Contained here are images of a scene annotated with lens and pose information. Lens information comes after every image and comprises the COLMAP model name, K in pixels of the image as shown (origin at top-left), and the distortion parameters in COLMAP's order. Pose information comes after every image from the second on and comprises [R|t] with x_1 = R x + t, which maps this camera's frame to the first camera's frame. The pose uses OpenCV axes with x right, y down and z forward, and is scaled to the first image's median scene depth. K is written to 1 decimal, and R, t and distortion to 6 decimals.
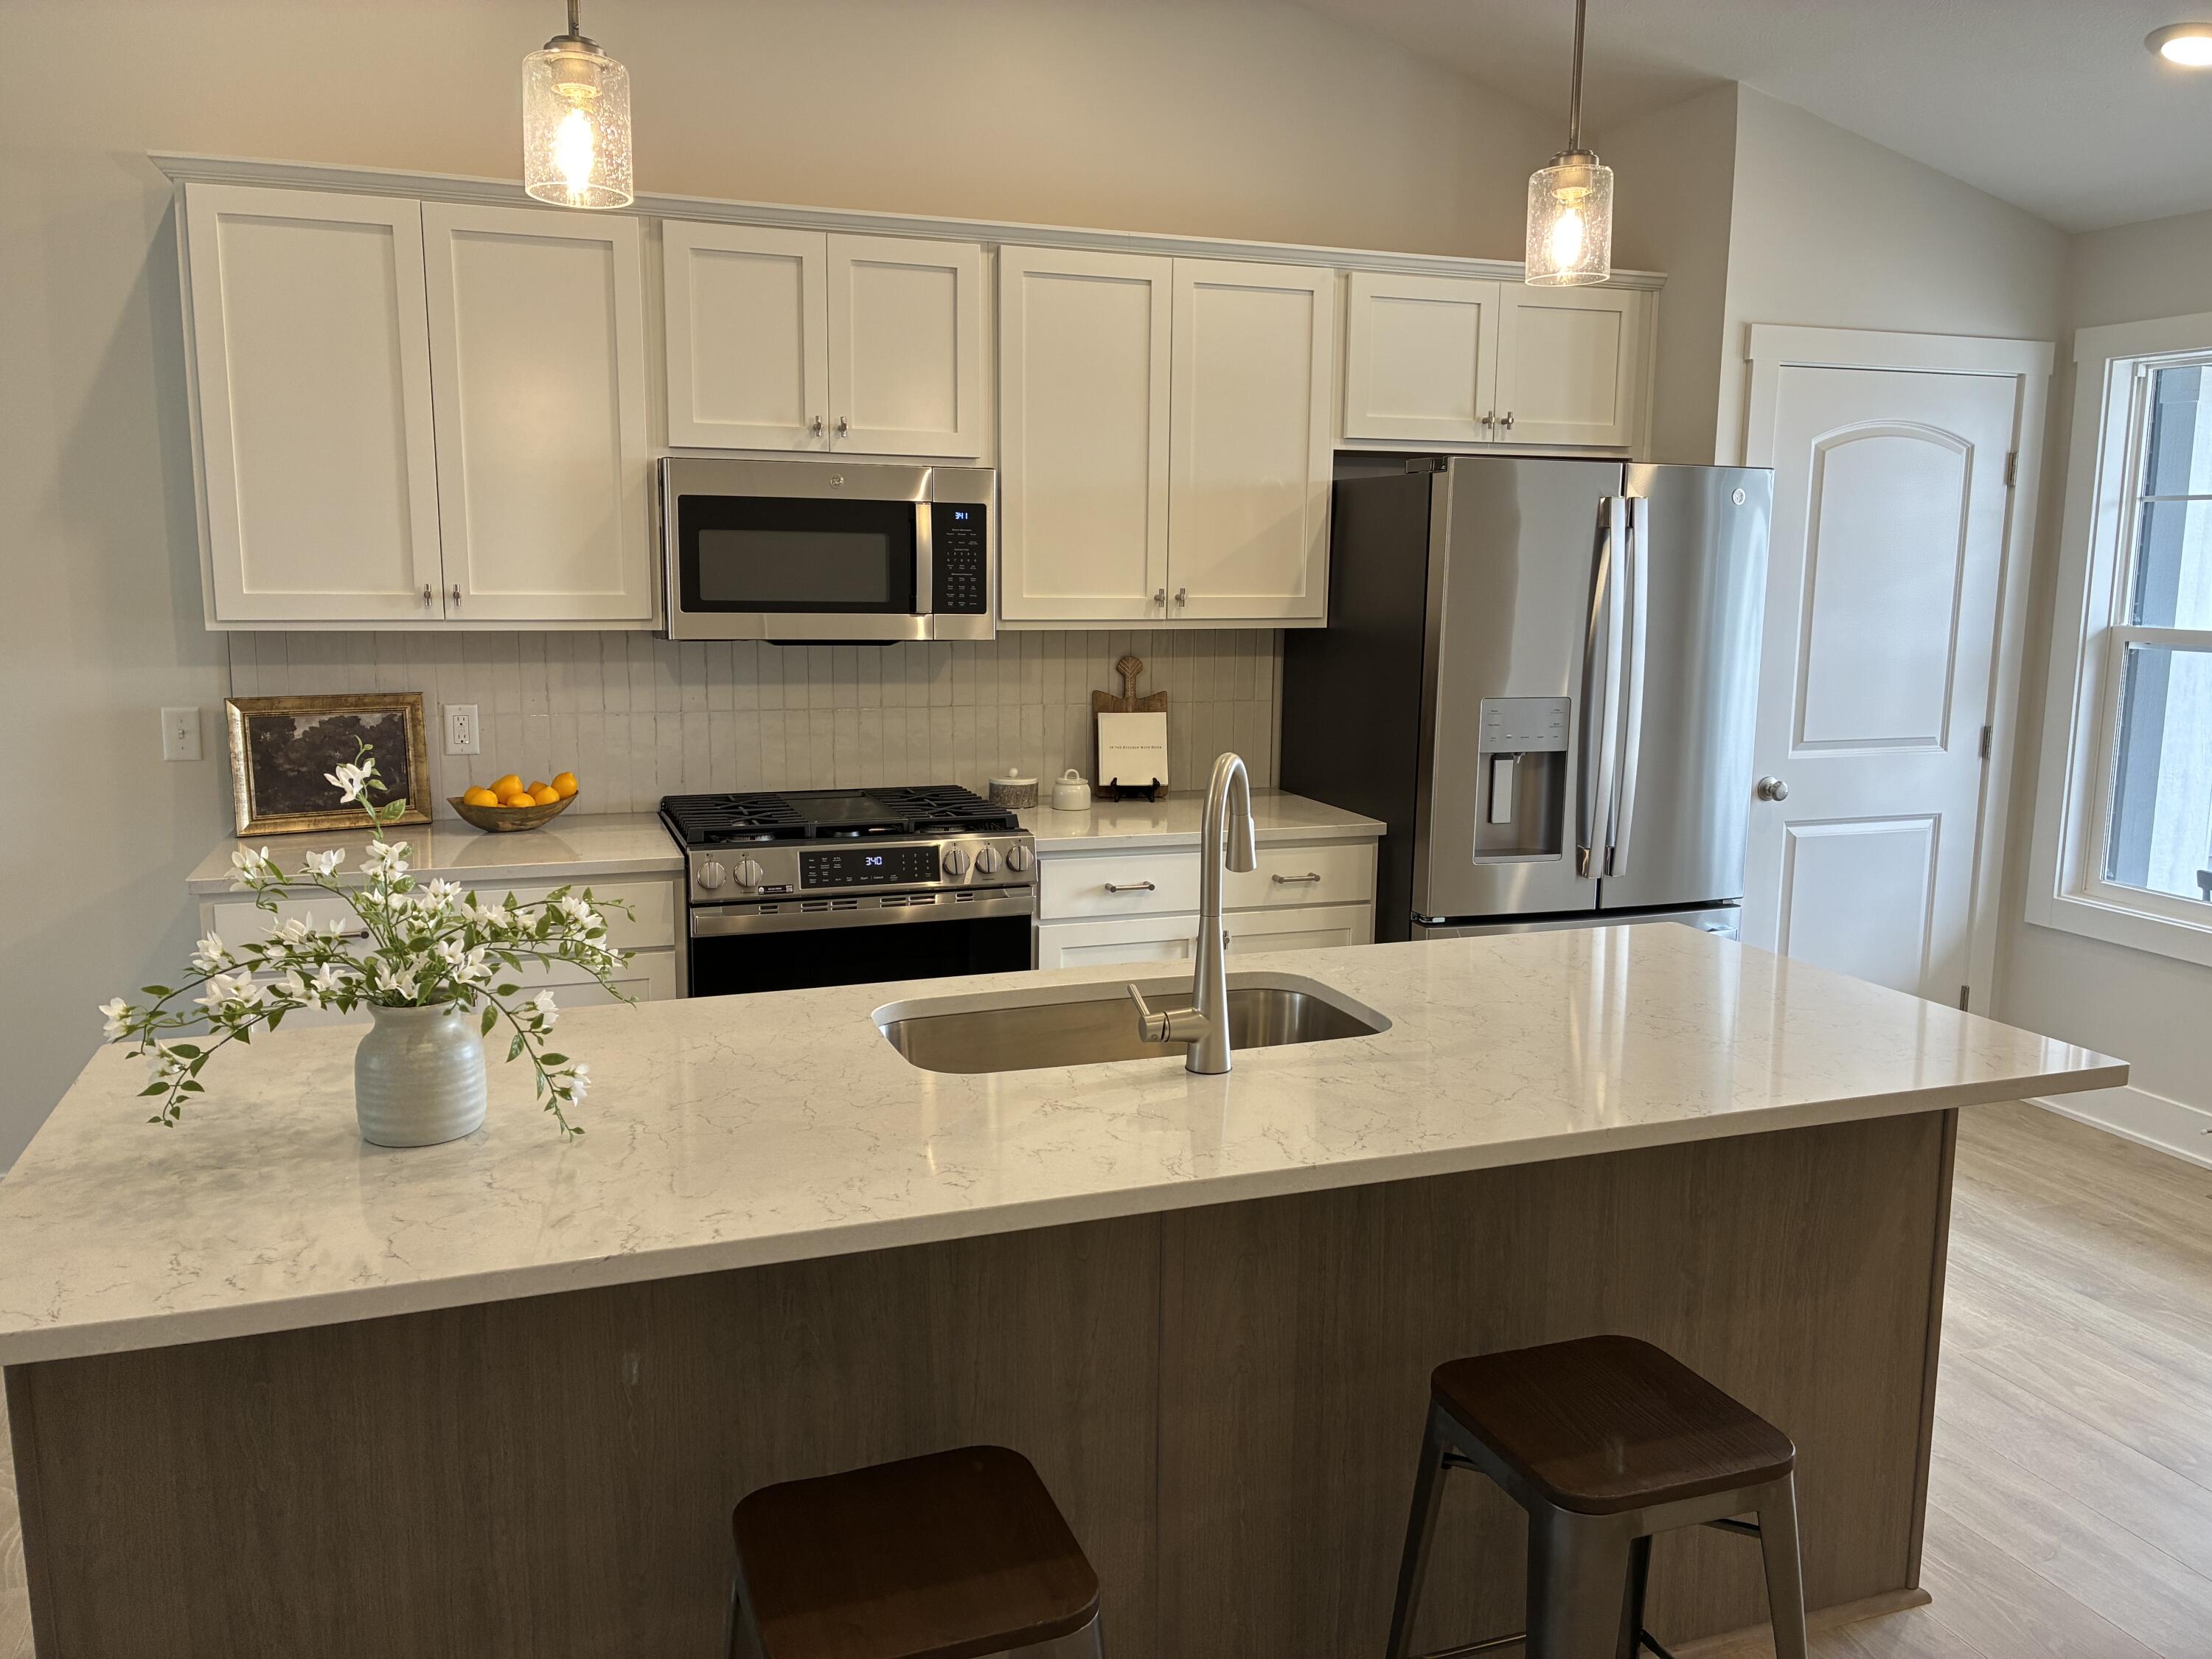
lens RADIAL K [[1677.6, 0, 1101.7], [0, 1677.6, 819.6], [0, 0, 1]] dist [0.053560, -0.067955]
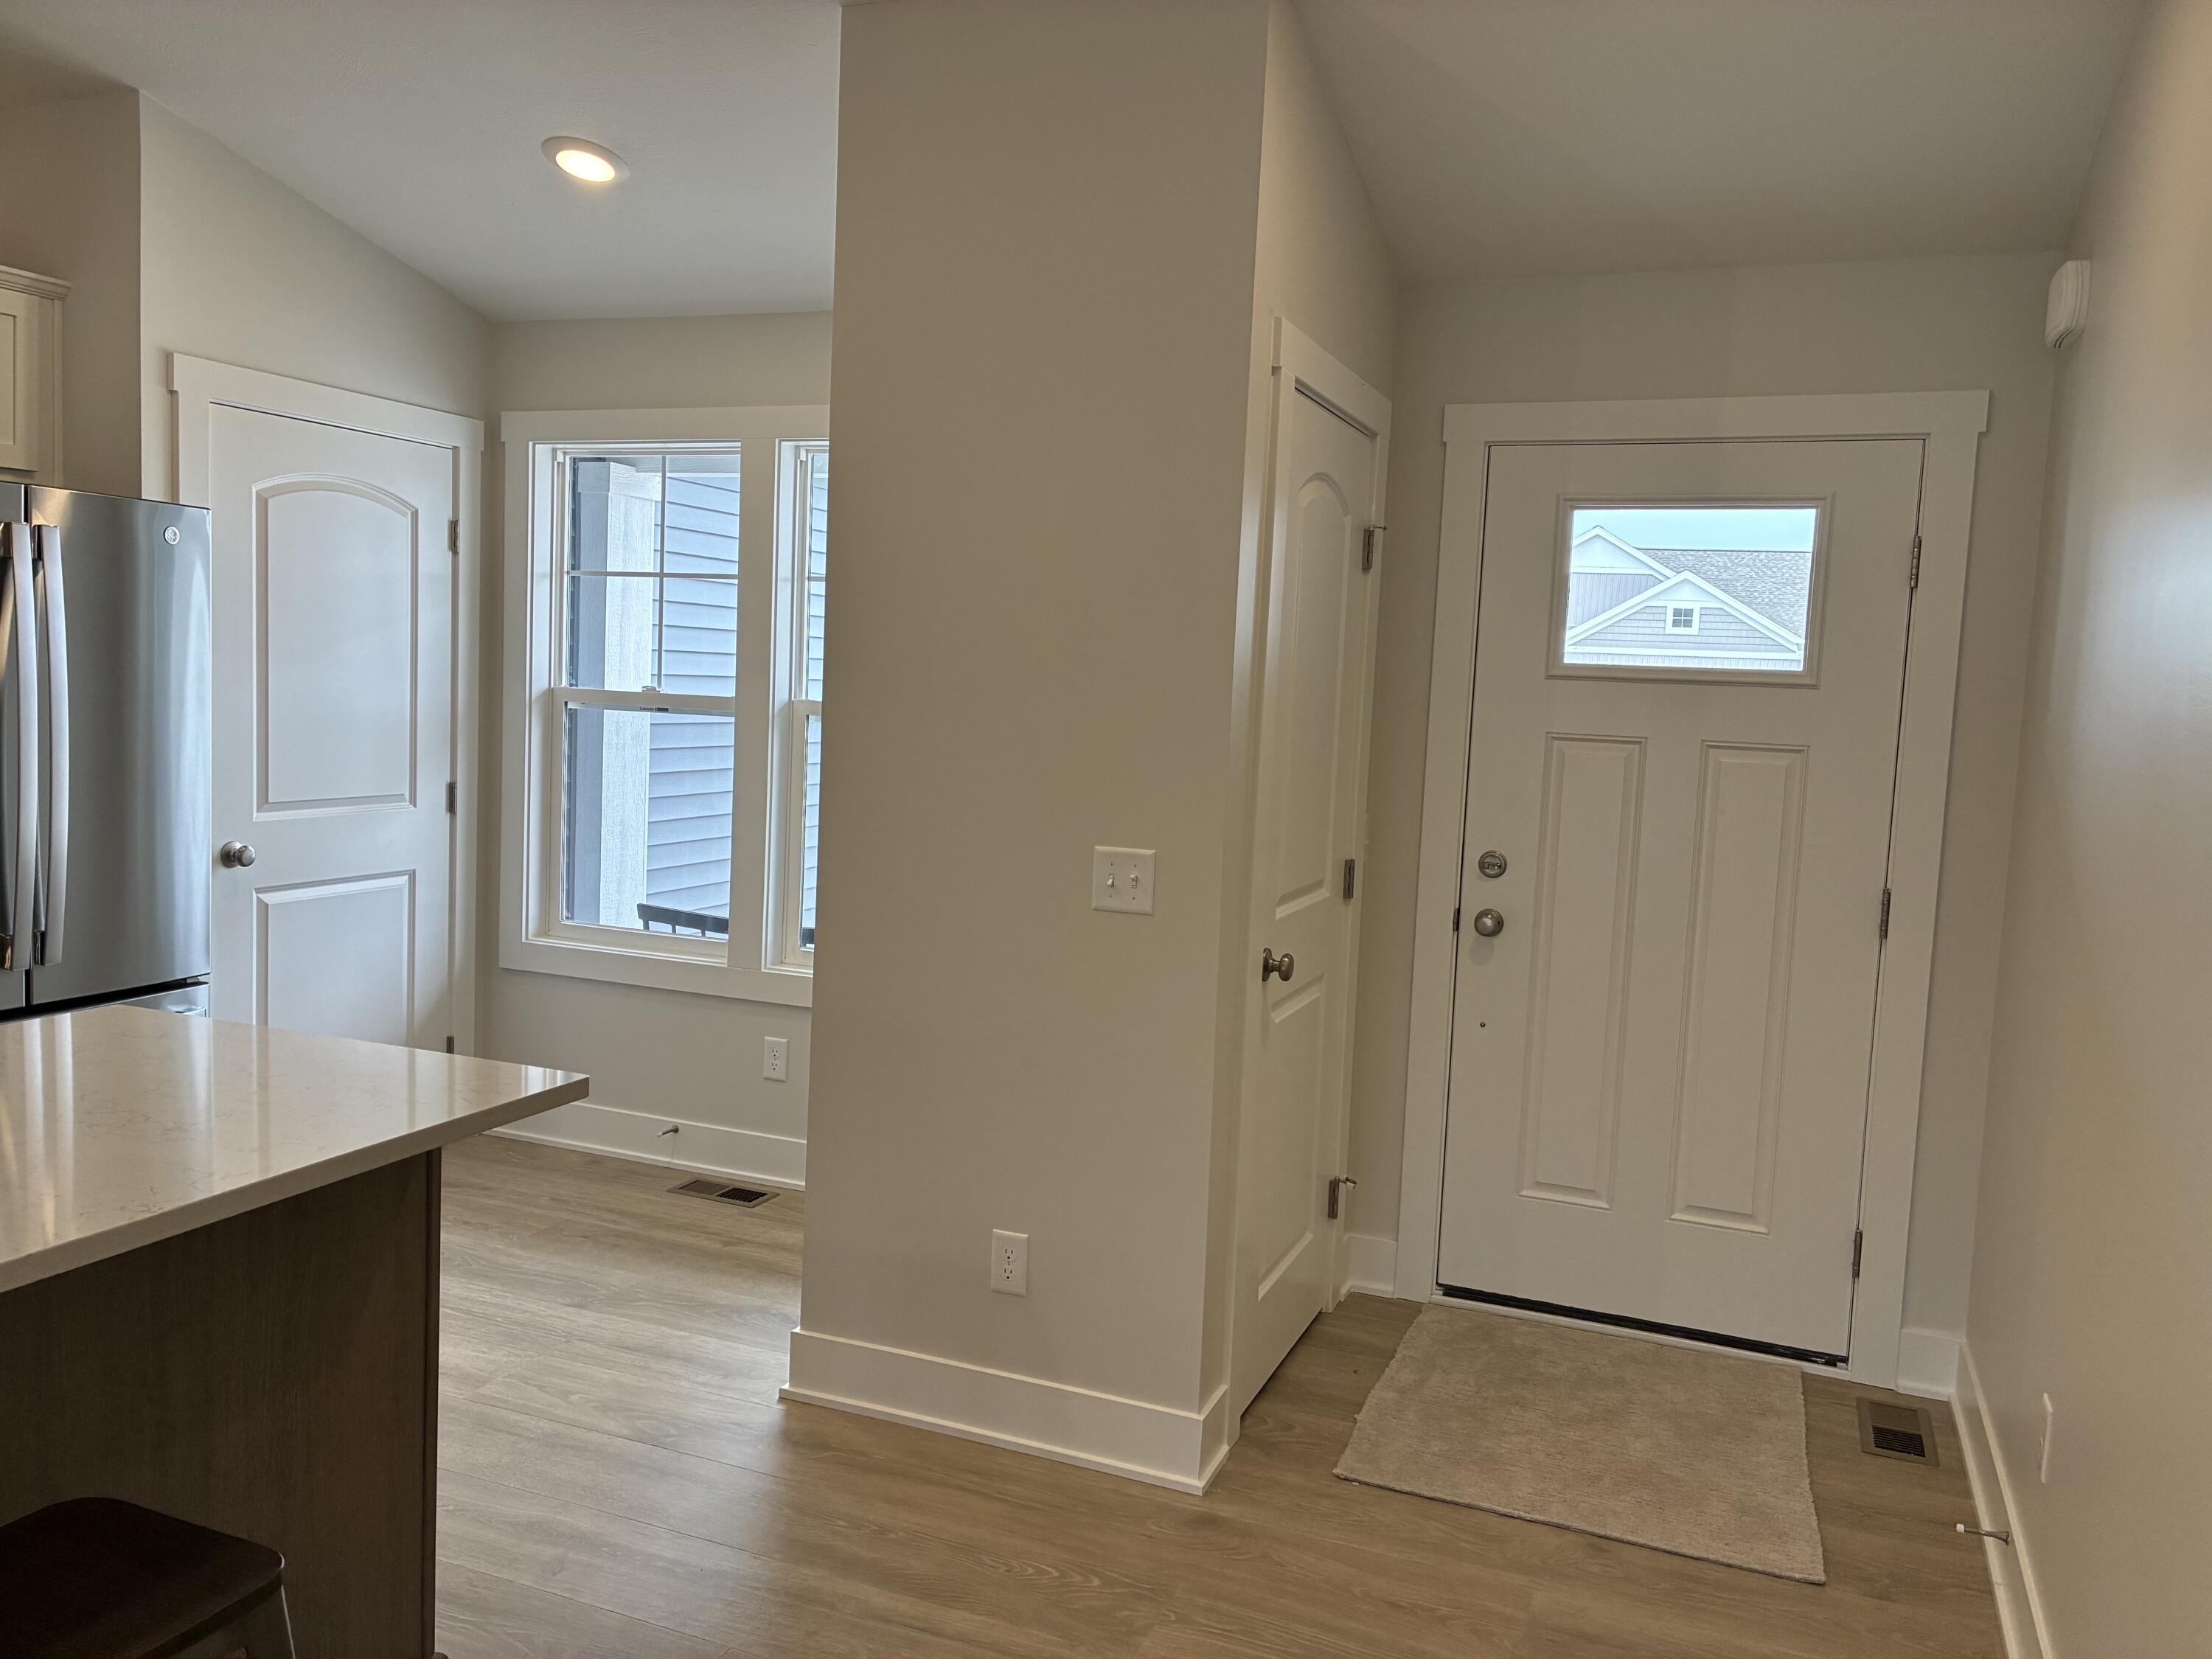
lens RADIAL K [[1677.6, 0, 1101.7], [0, 1677.6, 819.6], [0, 0, 1]] dist [0.053560, -0.067955]
pose [[0.663568, -0.044021, 0.746820, 0.018705], [0.077102, 0.996976, -0.009741, 0.010103], [-0.744132, 0.064045, 0.664955, 0.024985]]
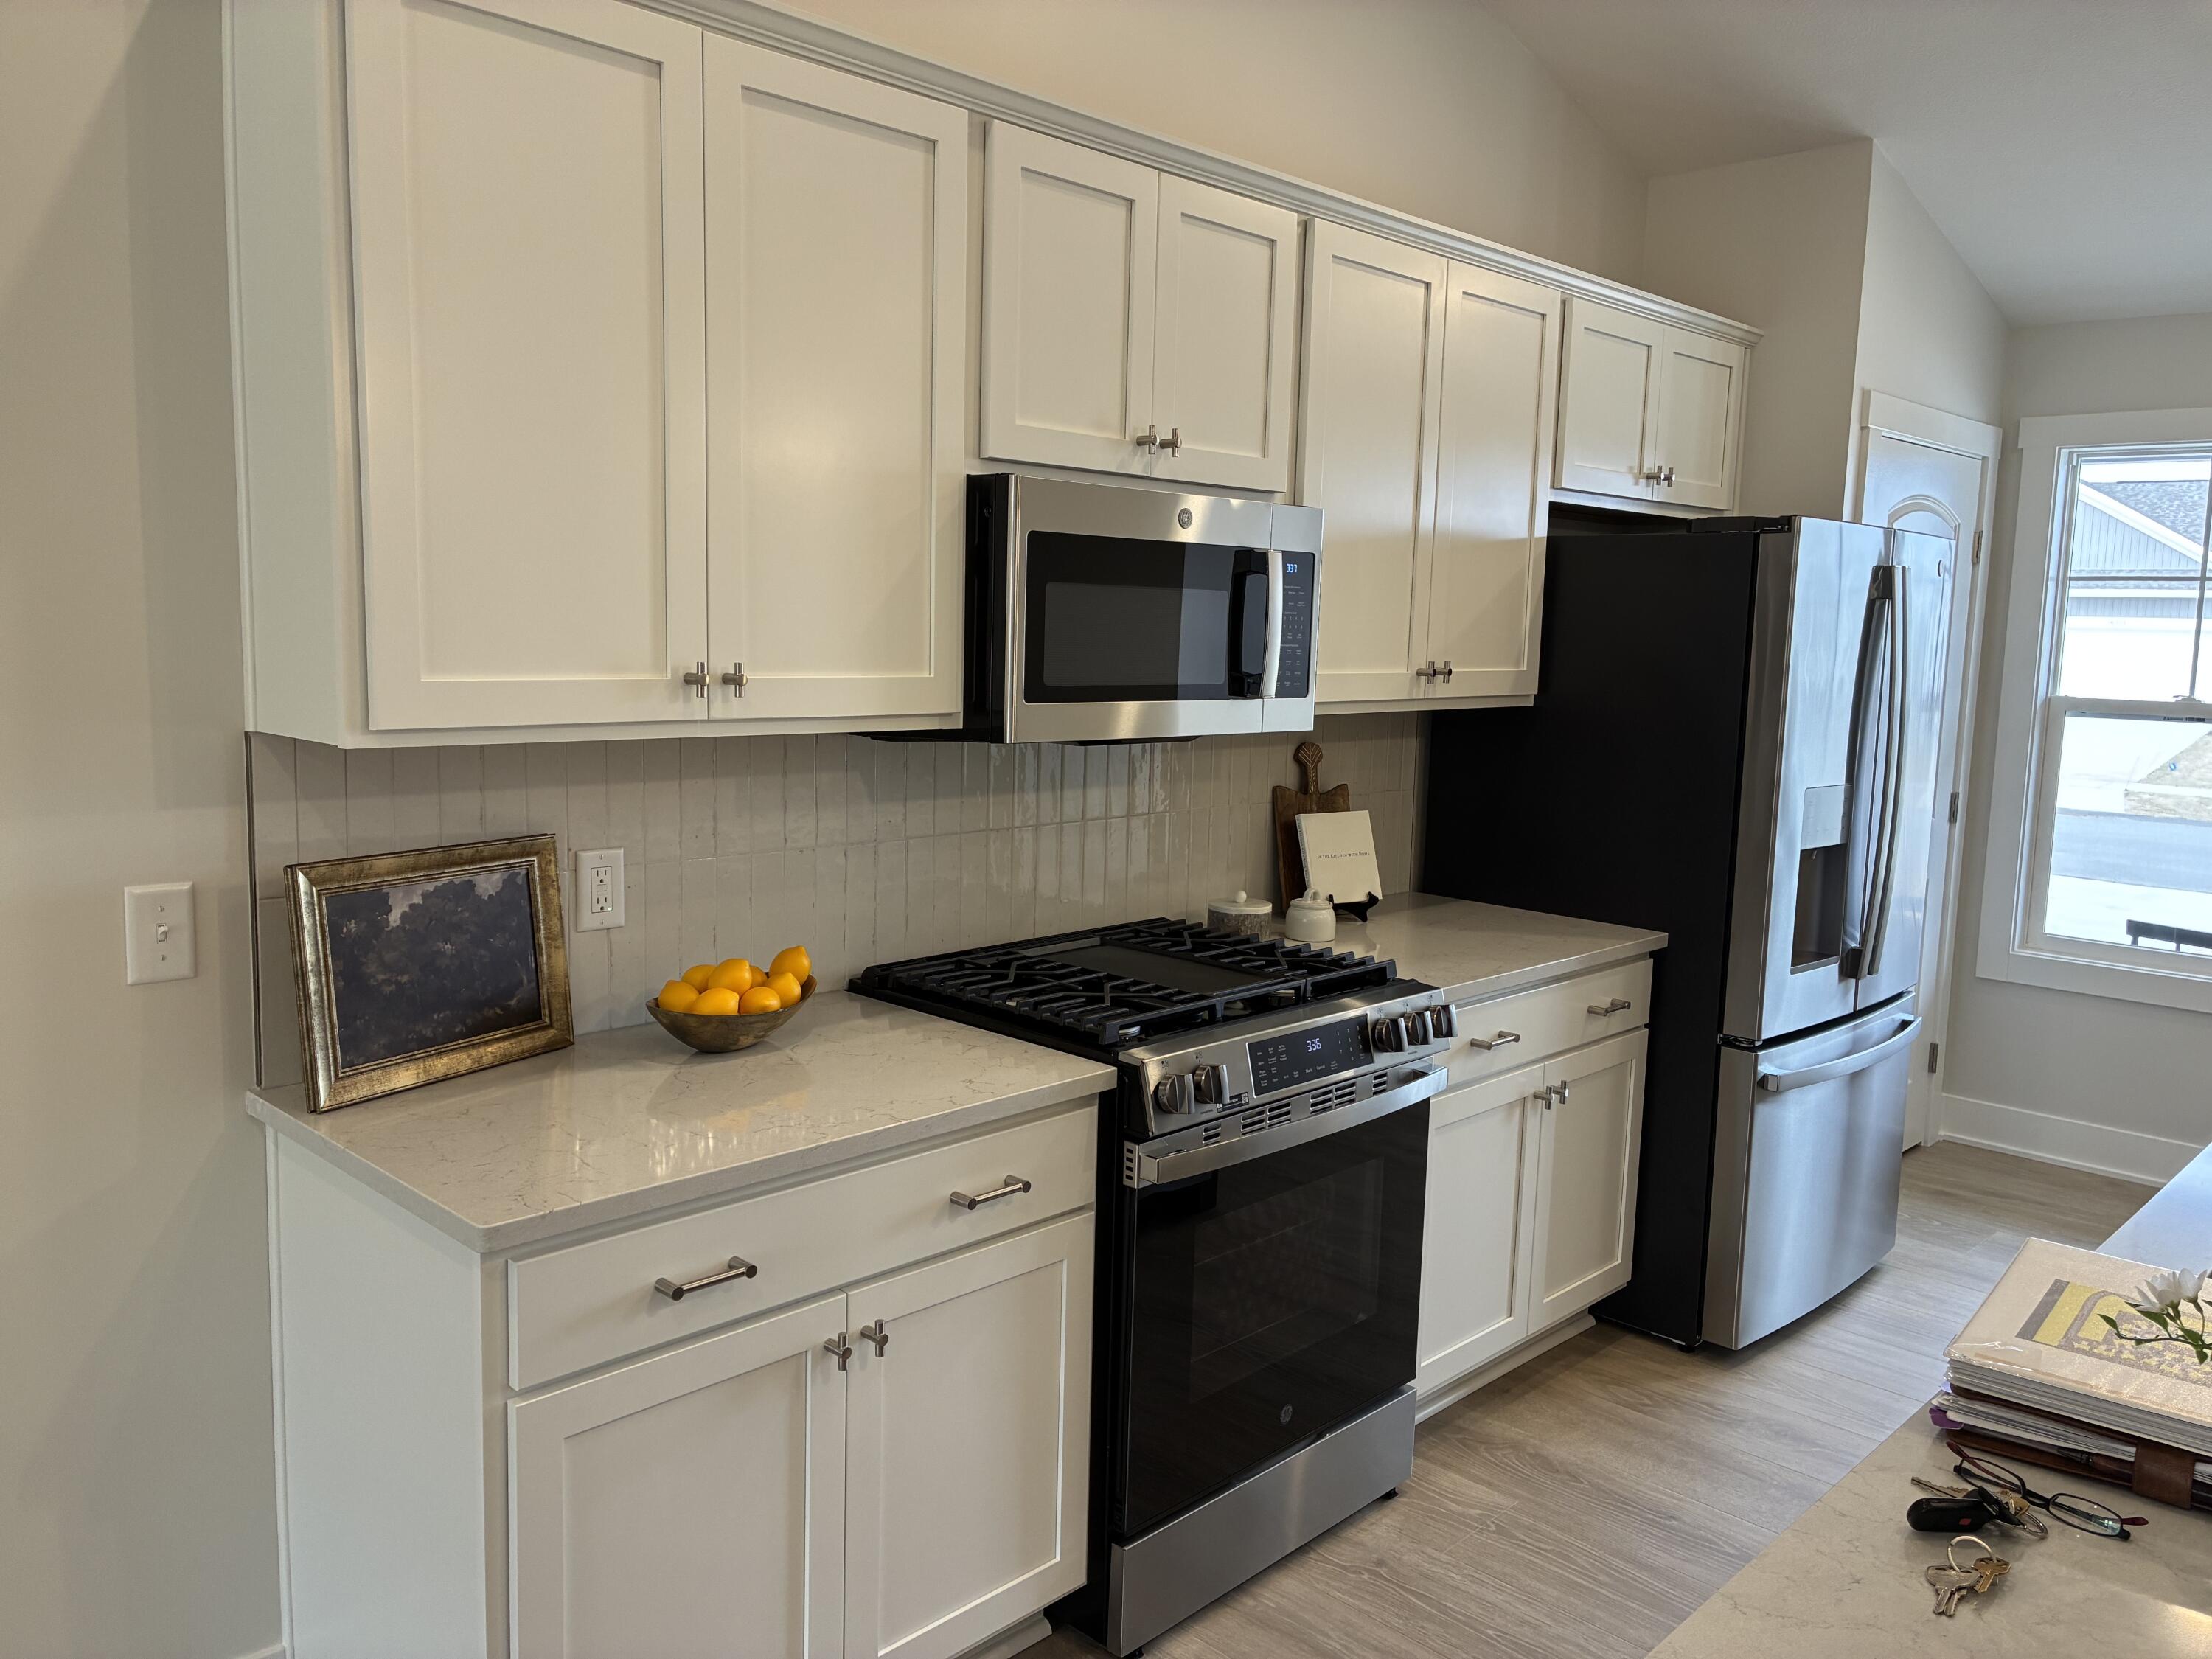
lens RADIAL K [[1664.8, 0, 1106.0], [0, 1664.8, 829.5], [0, 0, 1]] dist [0.056062, -0.065073]
pose [[0.900019, -0.042282, 0.433794, -0.481517], [0.051484, 0.998629, -0.009482, -0.060203], [-0.432798, 0.030867, 0.900962, 0.361158]]
